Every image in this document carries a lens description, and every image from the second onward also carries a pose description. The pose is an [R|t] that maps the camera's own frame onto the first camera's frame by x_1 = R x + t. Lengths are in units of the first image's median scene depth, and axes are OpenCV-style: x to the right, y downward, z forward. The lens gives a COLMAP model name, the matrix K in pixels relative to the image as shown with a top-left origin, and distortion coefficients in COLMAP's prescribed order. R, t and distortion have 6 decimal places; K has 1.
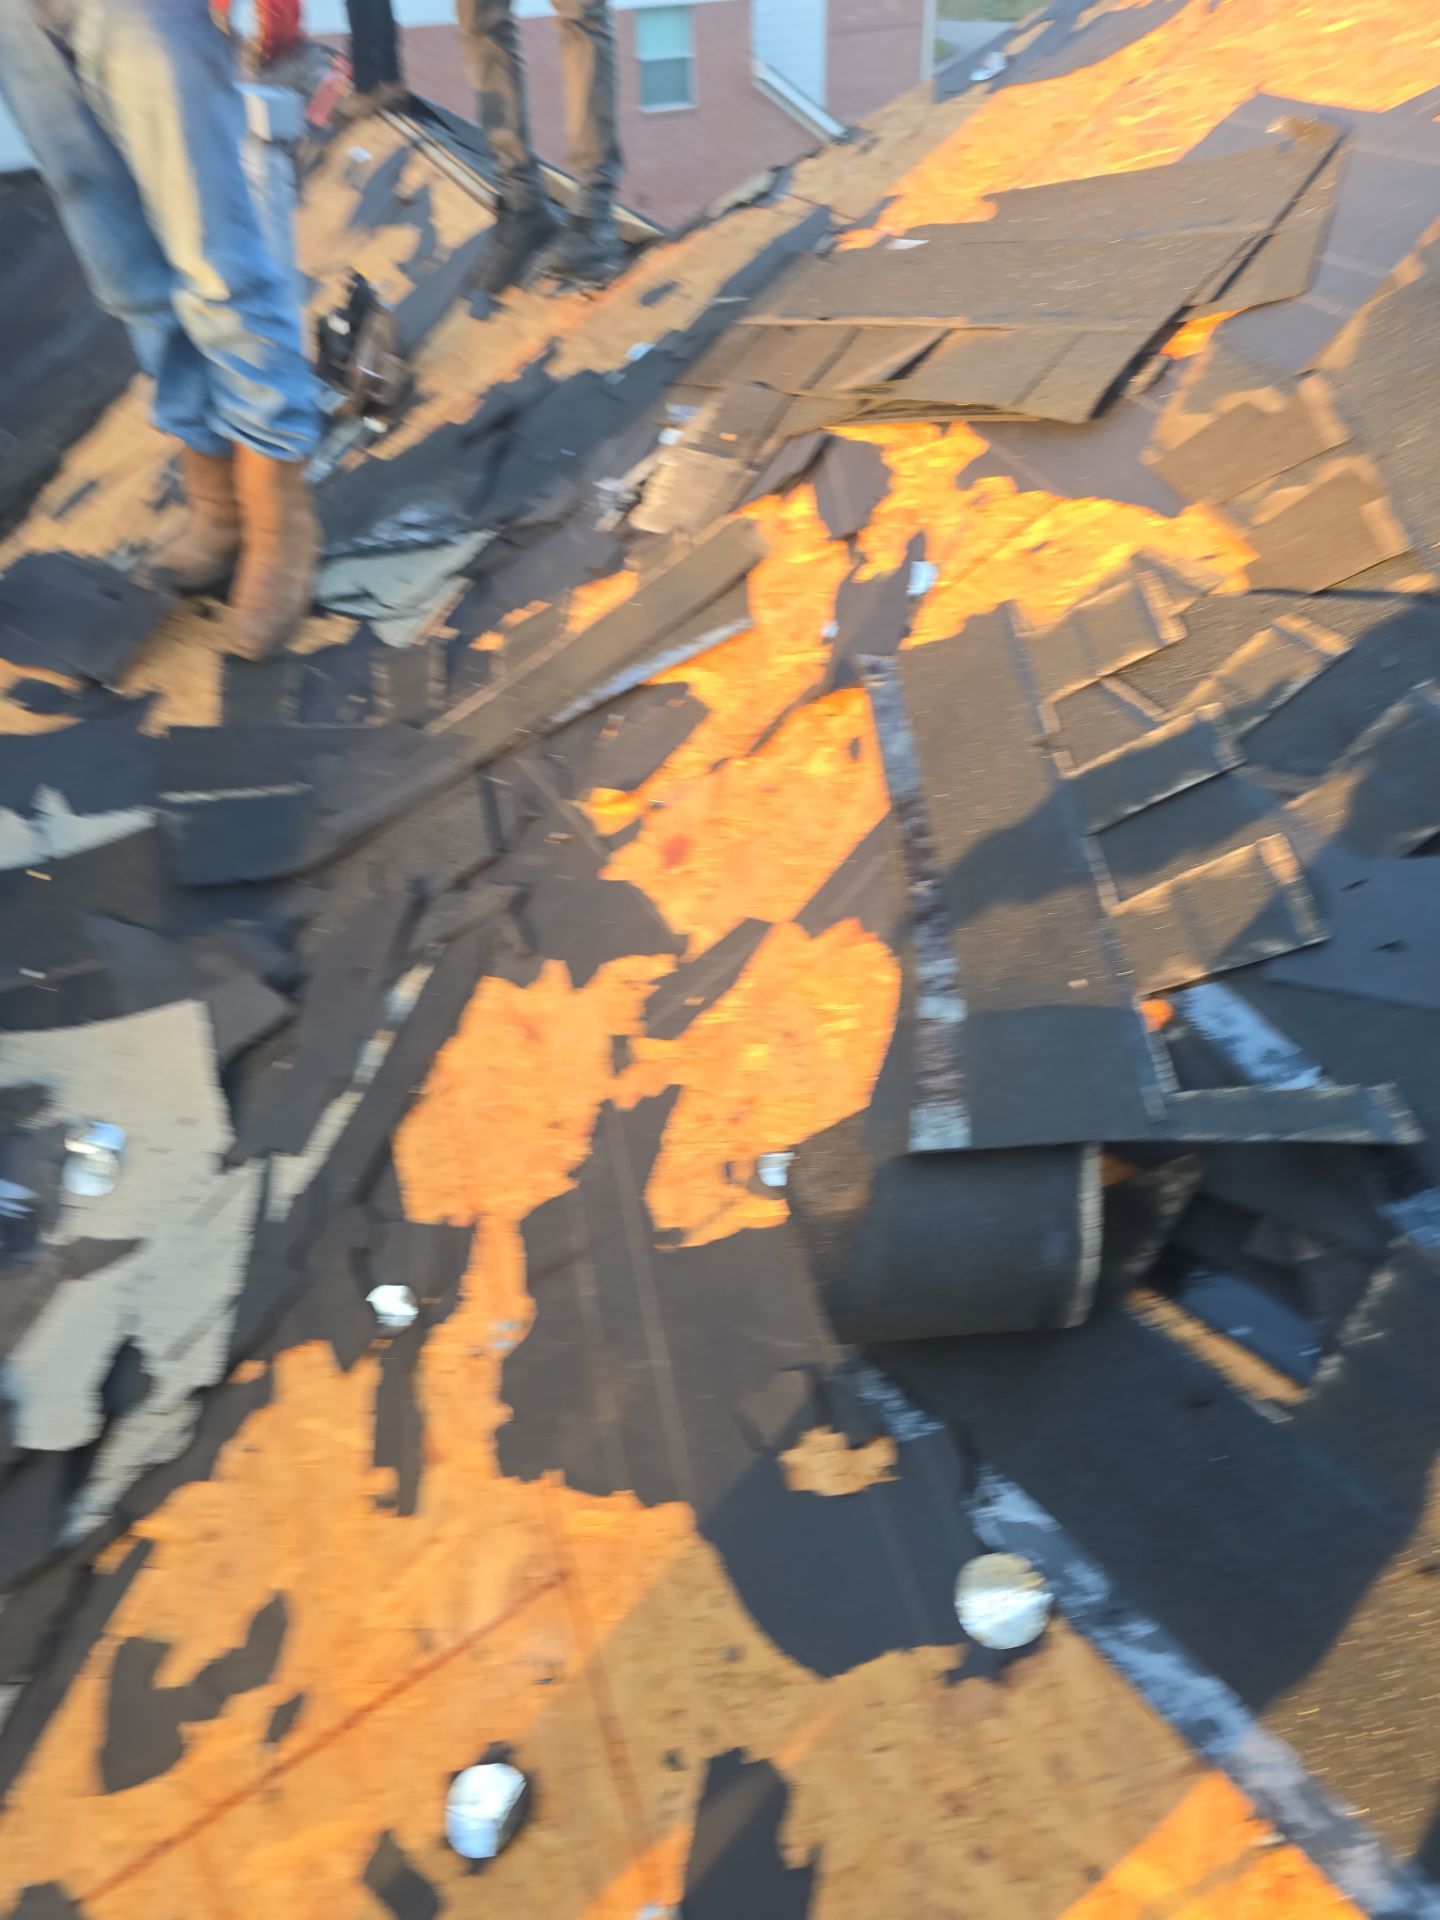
lens RADIAL K [[1347.0, 0, 722.9], [0, 1347.0, 956.3], [0, 0, 1]] dist [0.098156, -0.071226]
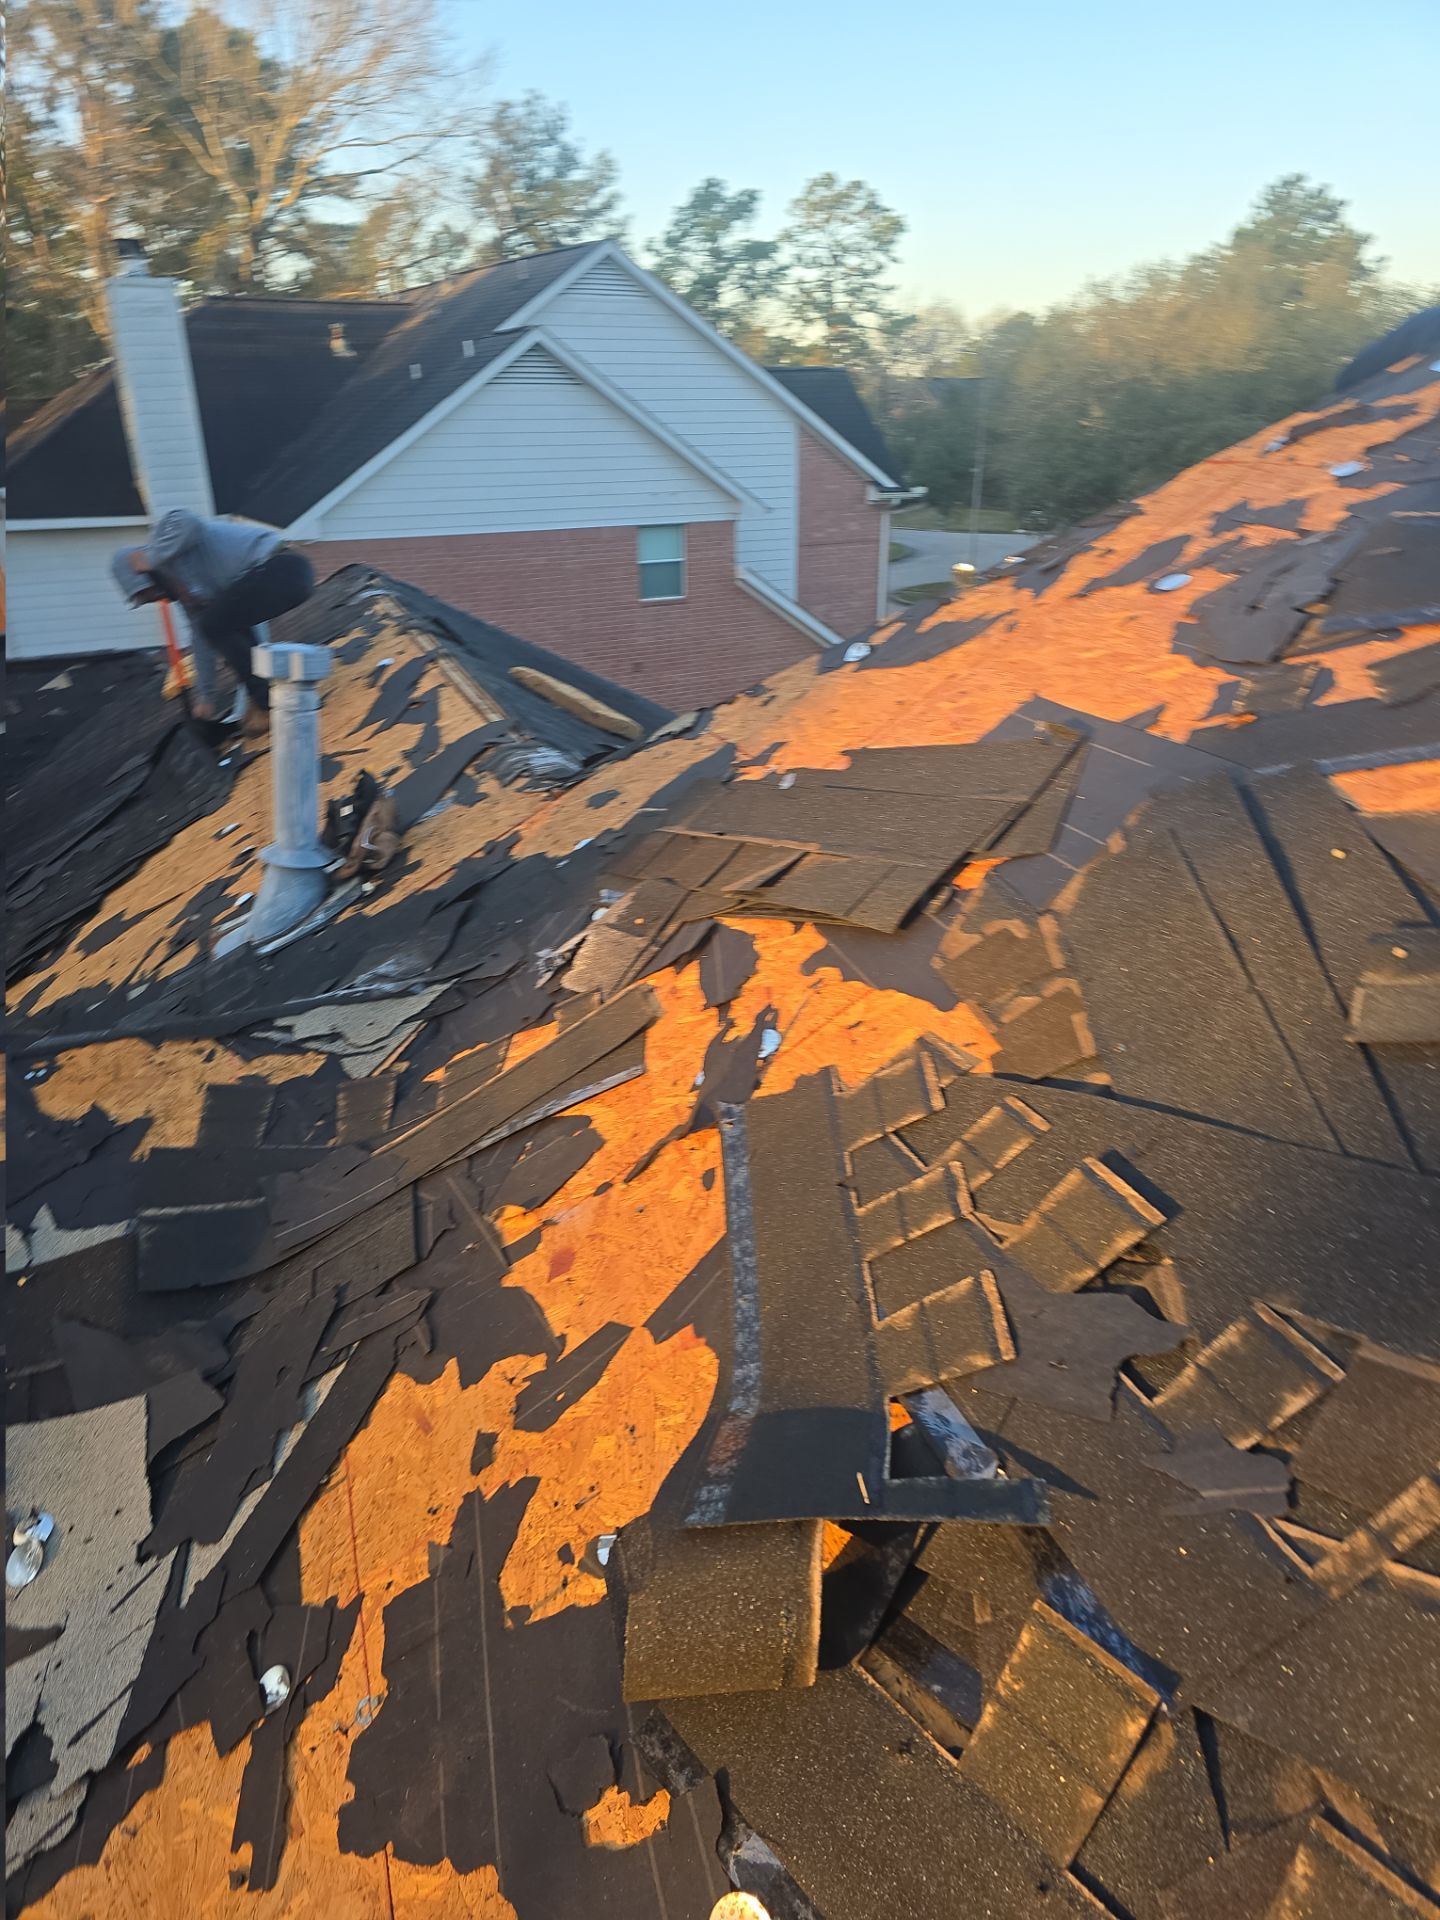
lens RADIAL K [[1310.0, 0, 743.9], [0, 1310.0, 958.1], [0, 0, 1]] dist [0.089941, -0.061779]
pose [[0.999493, 0.018013, 0.026271, 0.080329], [-0.010108, 0.961478, -0.274696, -0.015723], [-0.030207, 0.274291, 0.961172, -0.187709]]
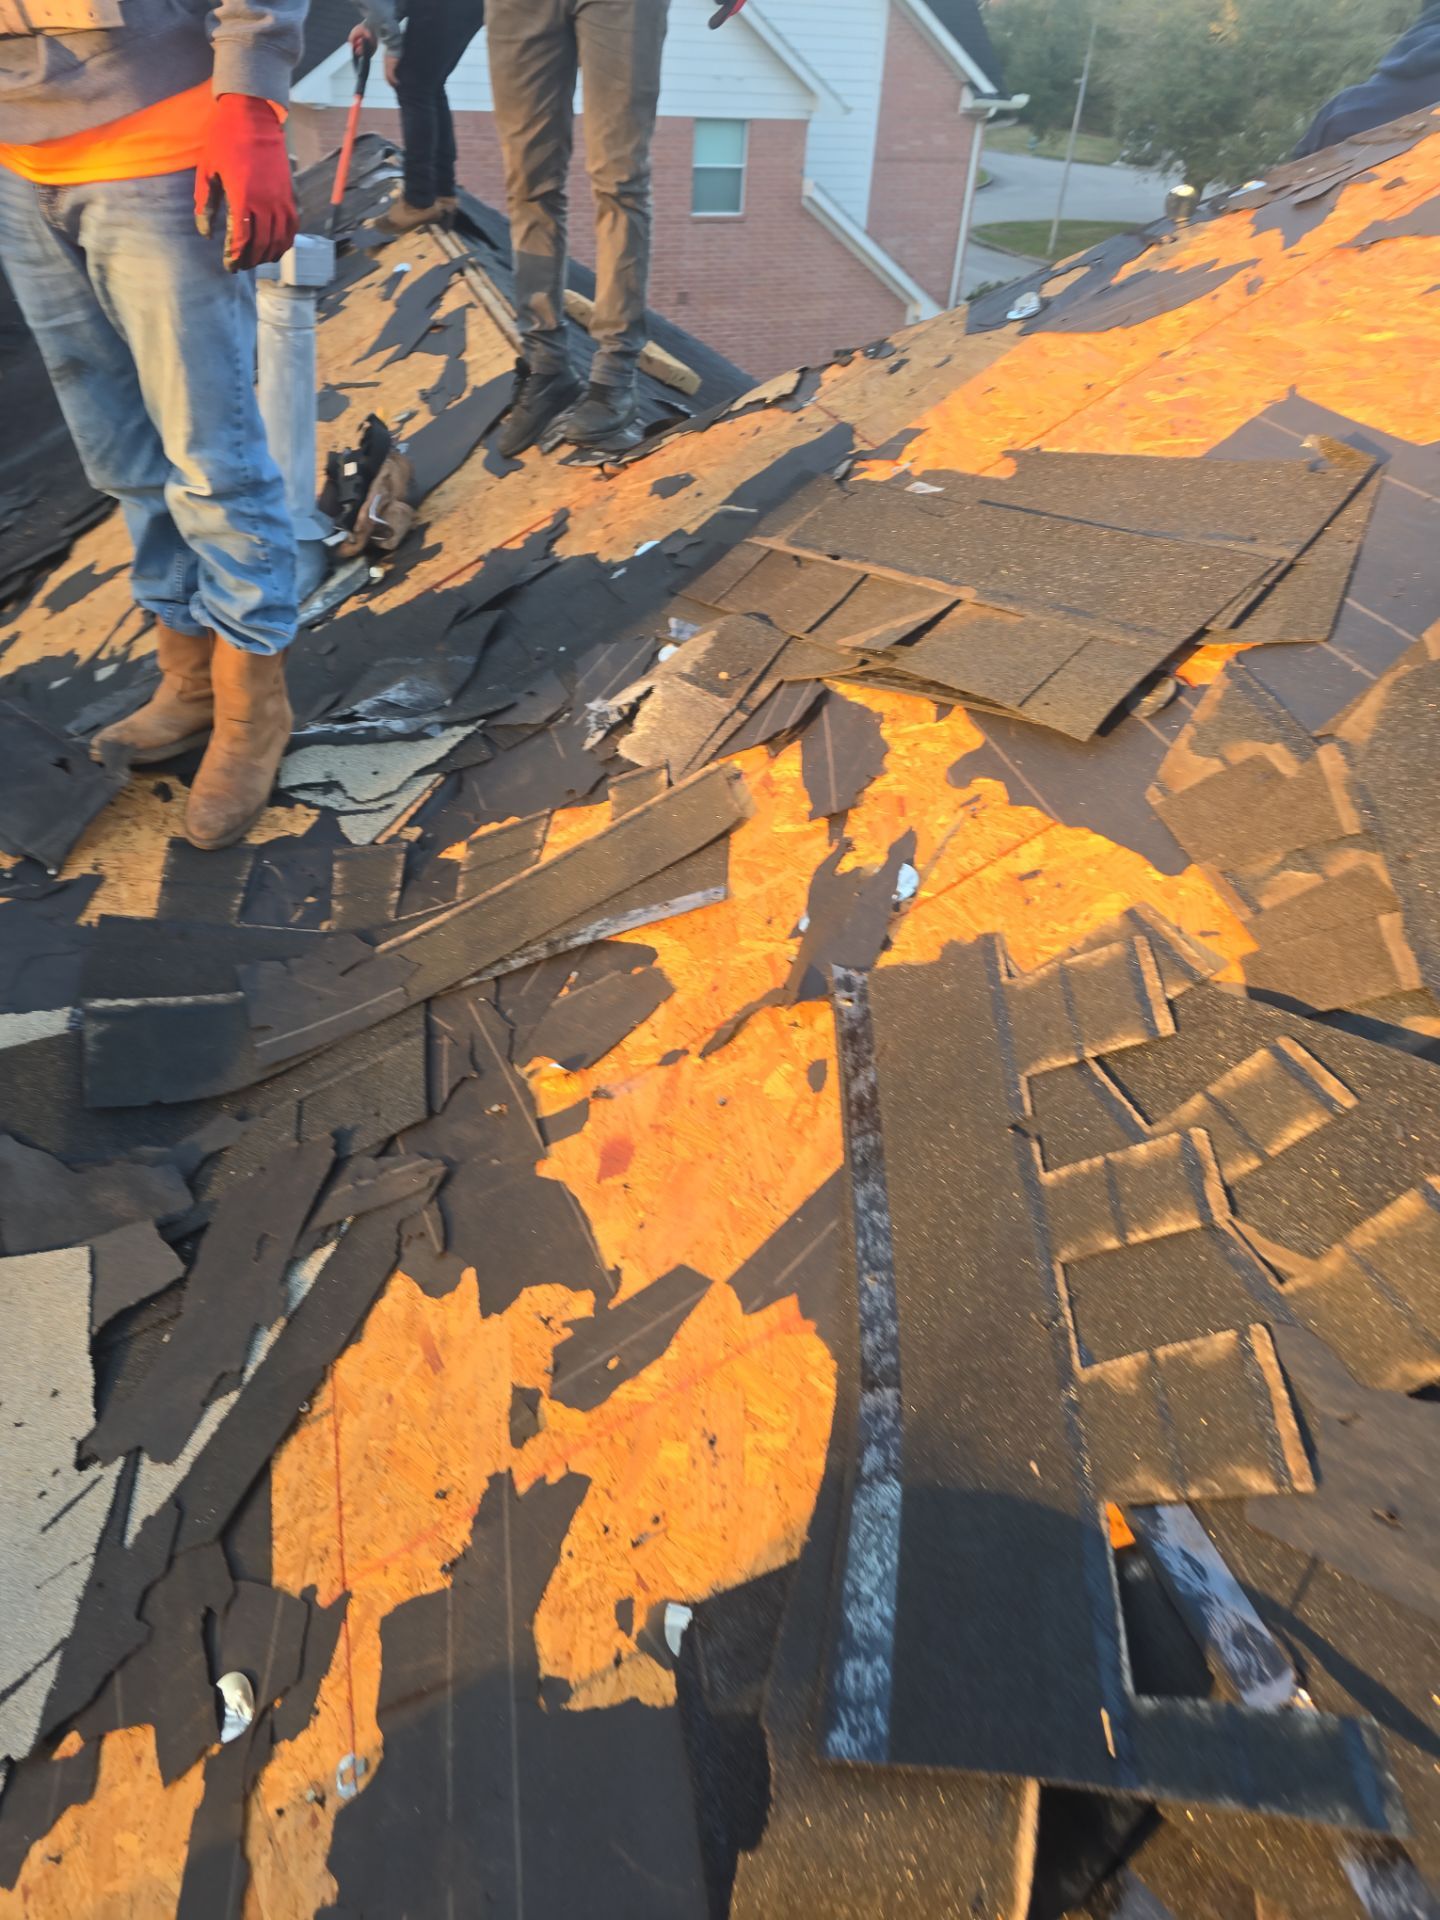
lens RADIAL K [[1318.6, 0, 720.0], [0, 1318.6, 960.0], [0, 0, 1]] dist [0.091334, -0.078462]
pose [[0.994943, 0.098921, 0.017388, 0.006067], [-0.098194, 0.994418, -0.038599, -0.161885], [-0.021110, 0.036697, 0.999103, 0.075320]]
